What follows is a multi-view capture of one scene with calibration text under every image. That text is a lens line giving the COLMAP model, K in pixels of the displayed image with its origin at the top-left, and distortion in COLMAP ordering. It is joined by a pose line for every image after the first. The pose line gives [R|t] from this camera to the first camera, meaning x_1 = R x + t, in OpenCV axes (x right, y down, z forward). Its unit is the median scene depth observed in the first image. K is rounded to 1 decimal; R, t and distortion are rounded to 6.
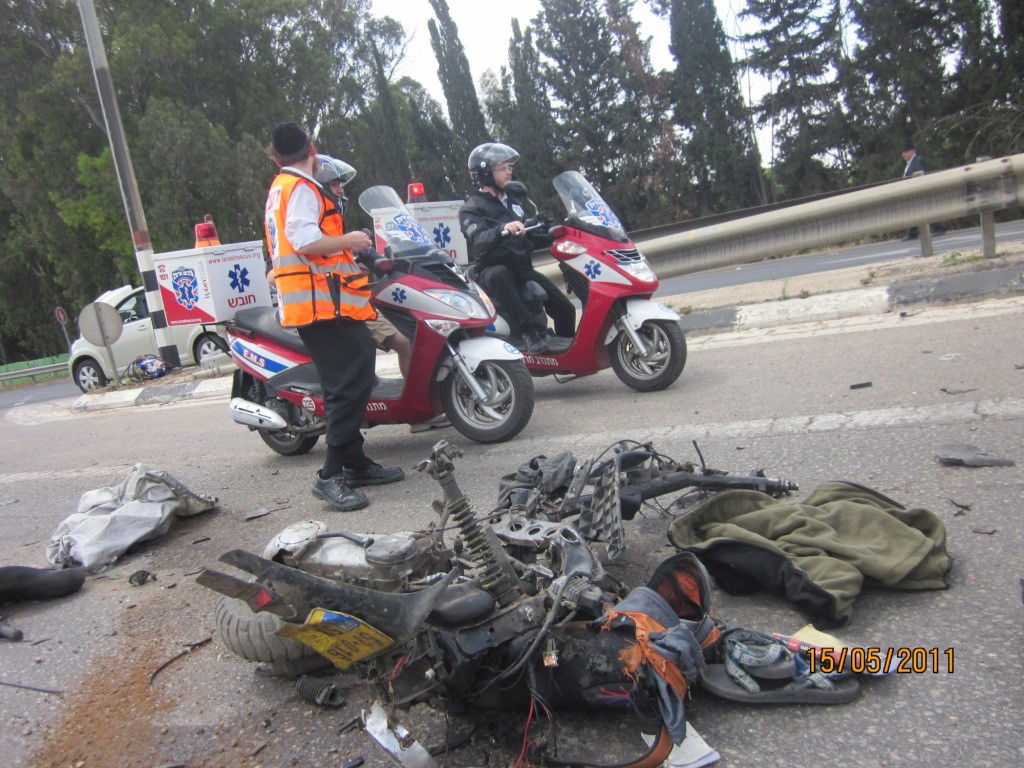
lens RADIAL K [[861.2, 0, 512.1], [0, 861.2, 384.5], [0, 0, 1]] dist [-0.043731, 0.011962]
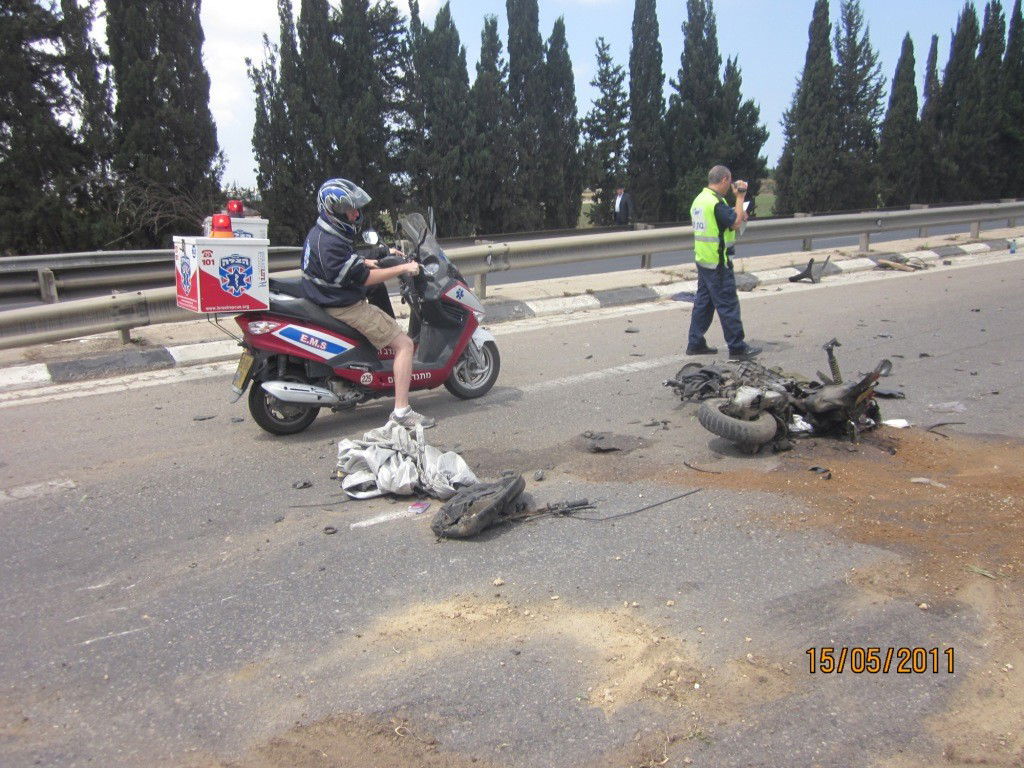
lens RADIAL K [[861.2, 0, 512.0], [0, 861.2, 383.3], [0, 0, 1]] dist [-0.043731, 0.011962]
pose [[0.404767, -0.004695, 0.914408, -1.235619], [0.118078, 0.991883, -0.047175, 0.107891], [-0.906764, 0.127067, 0.402036, 0.312463]]
